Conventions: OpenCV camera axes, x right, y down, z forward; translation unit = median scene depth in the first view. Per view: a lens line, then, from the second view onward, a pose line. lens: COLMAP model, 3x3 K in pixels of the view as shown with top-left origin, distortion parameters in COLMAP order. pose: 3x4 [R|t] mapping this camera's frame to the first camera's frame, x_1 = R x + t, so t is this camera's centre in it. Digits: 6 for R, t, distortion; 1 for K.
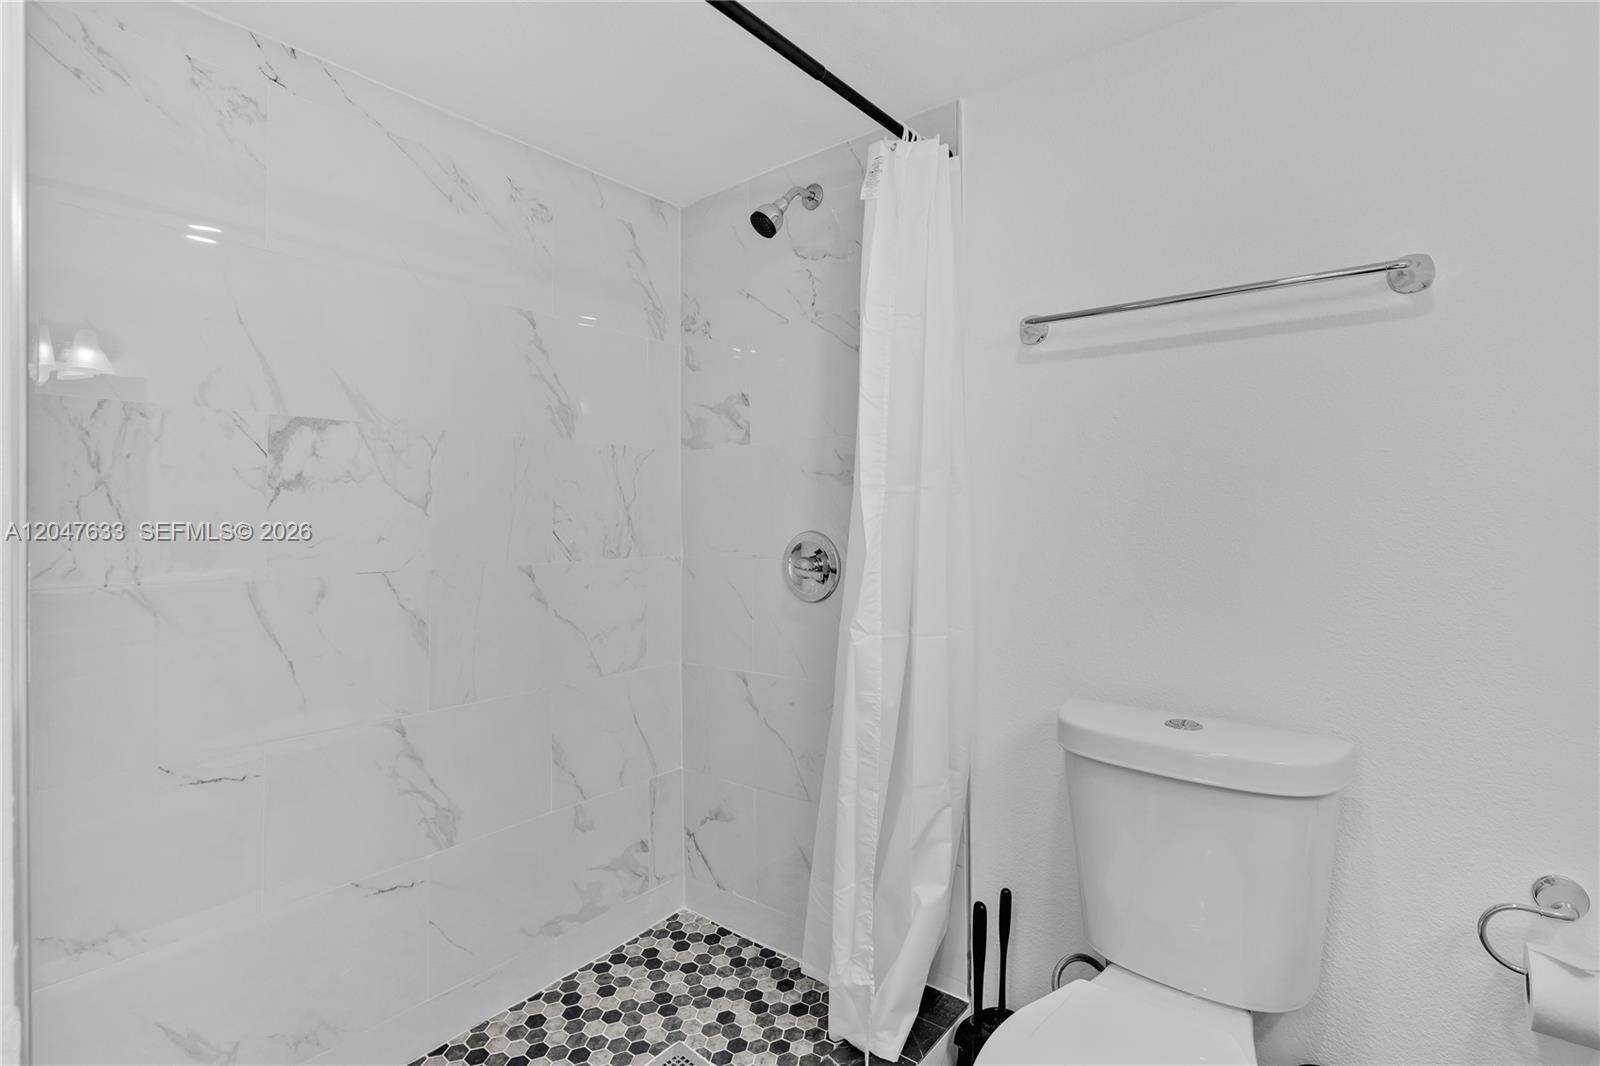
lens RADIAL K [[778.2, 0, 800.6], [0, 778.2, 500.5], [0, 0, 1]] dist [-0.001518, -0.000337]
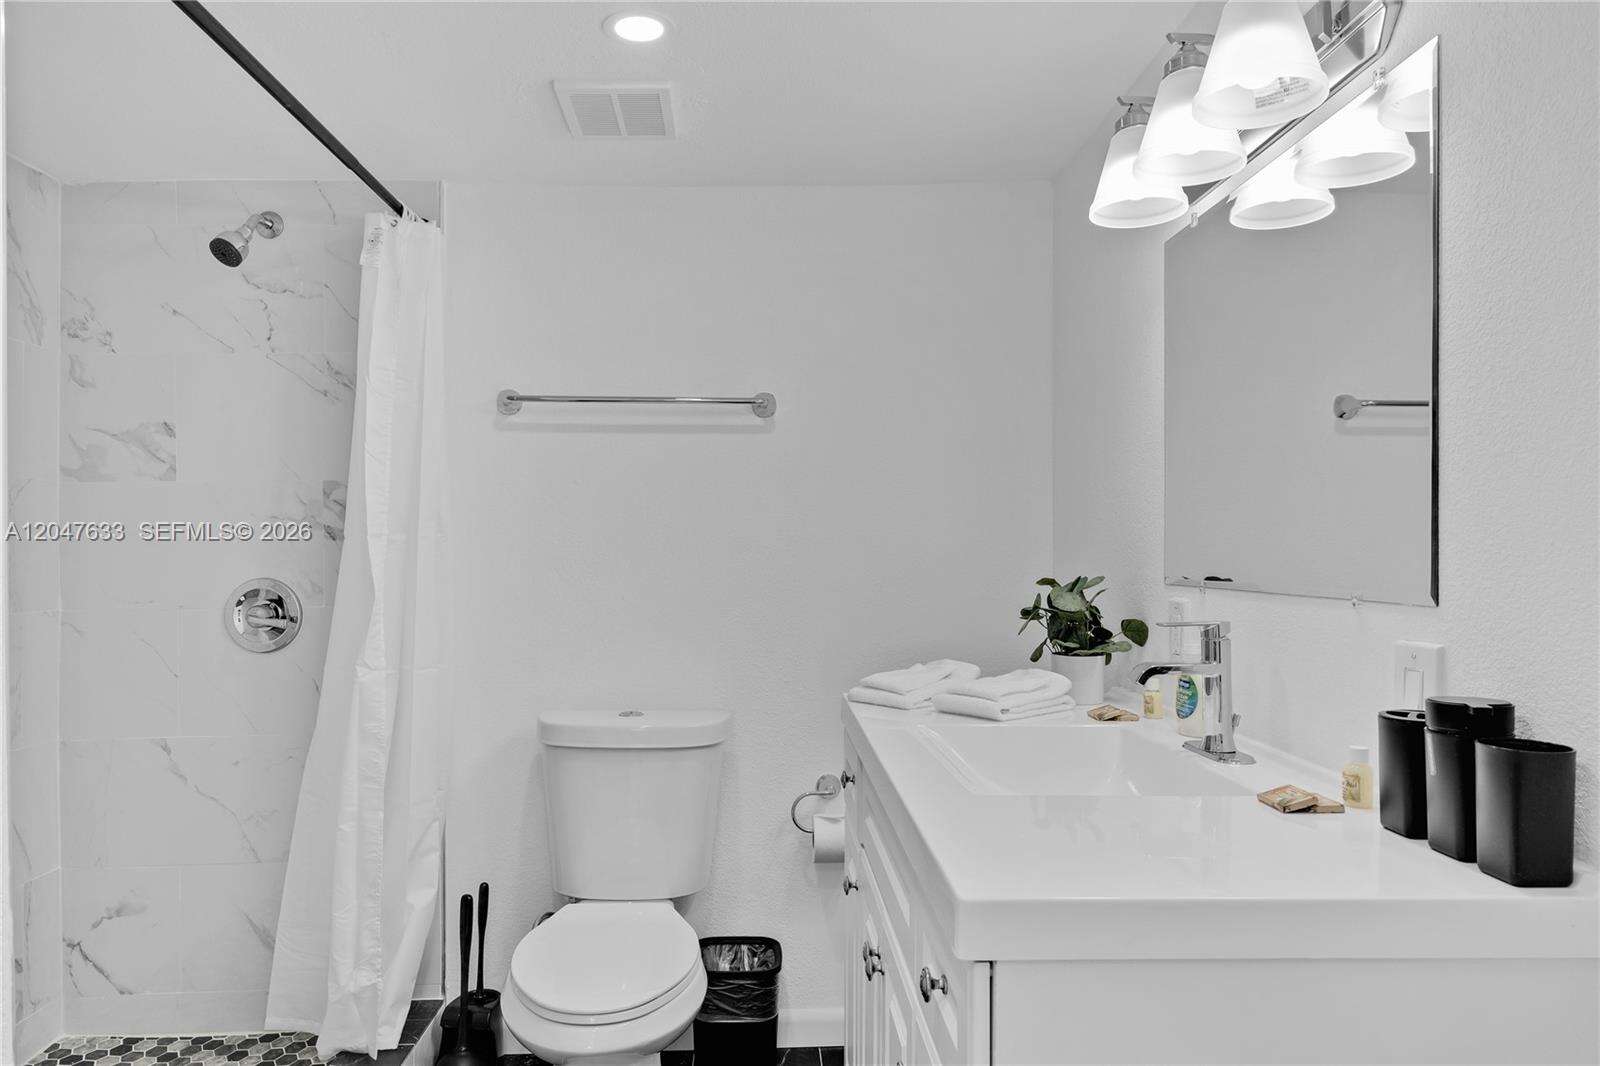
lens RADIAL K [[800.1, 0, 797.8], [0, 800.1, 562.8], [0, 0, 1]] dist [-0.000172, 0.000019]
pose [[0.752751, 0.000834, 0.658305, -0.178539], [-0.014804, 0.999768, 0.015661, -0.005035], [-0.658139, -0.021534, 0.752588, -0.208496]]
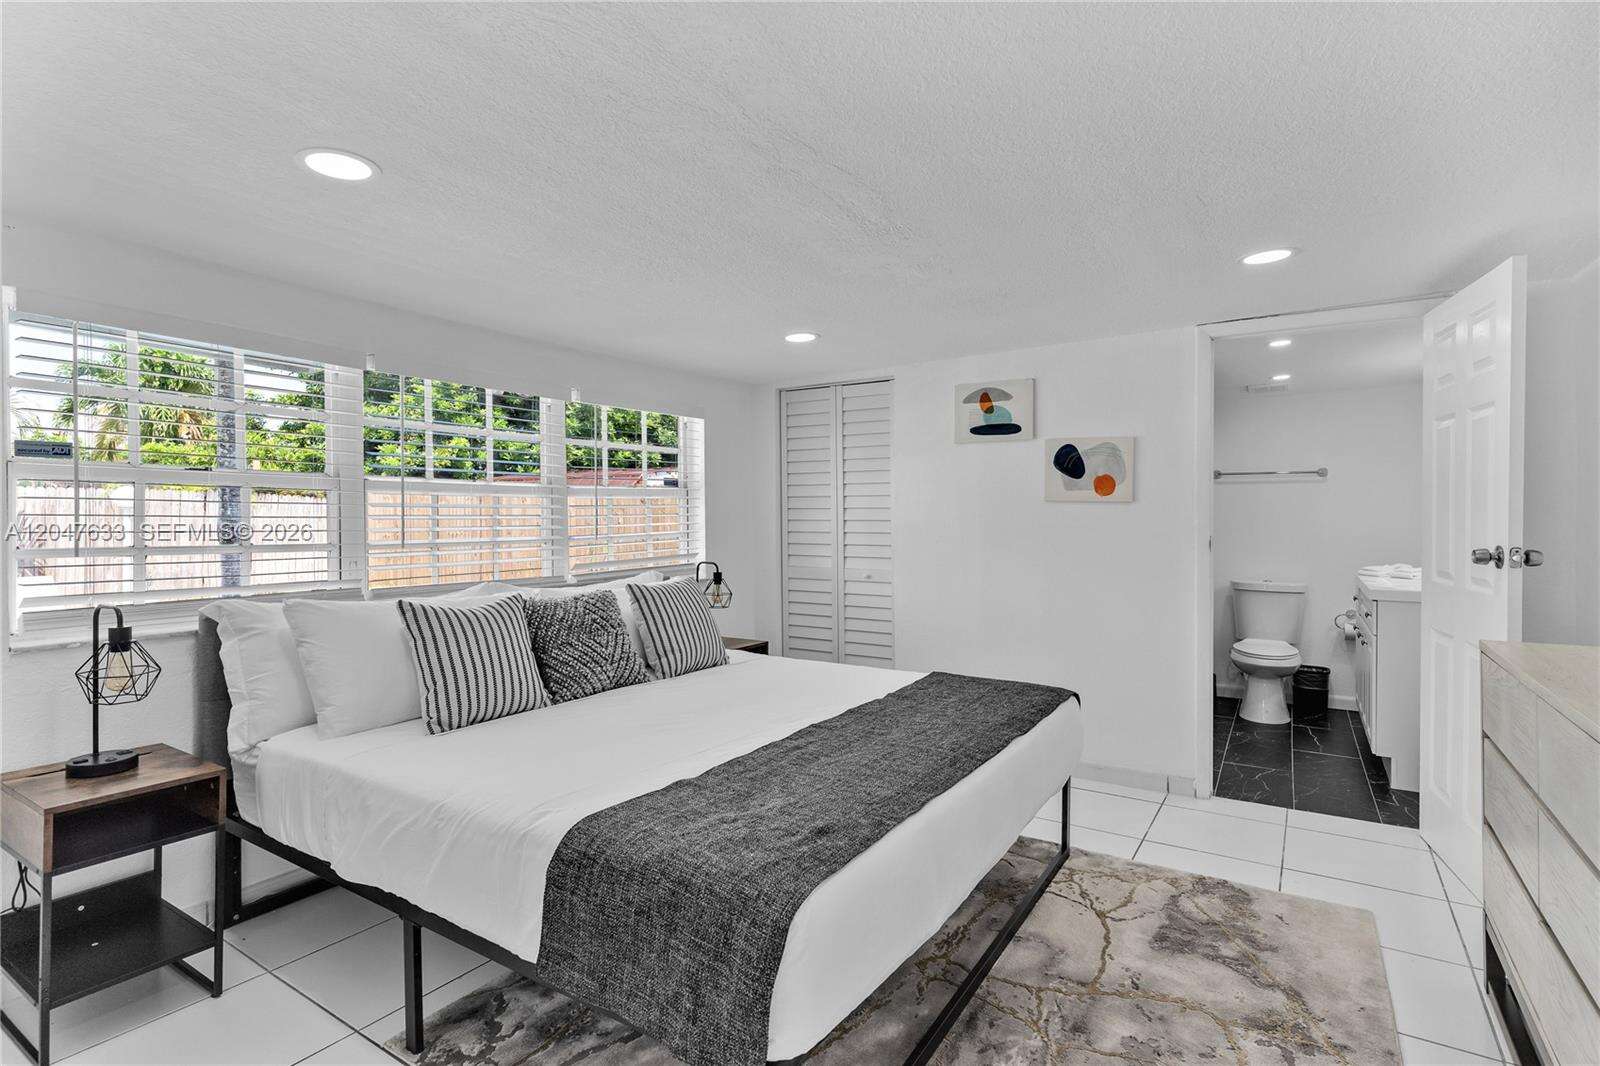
lens RADIAL K [[783.7, 0, 800.0], [0, 783.7, 533.0], [0, 0, 1]] dist [-0.000667, -0.000111]
pose [[0.993091, -0.001839, 0.117333, -2.224978], [-0.001276, 0.999649, 0.026466, -0.055581], [-0.117341, -0.026433, 0.992740, -2.547507]]
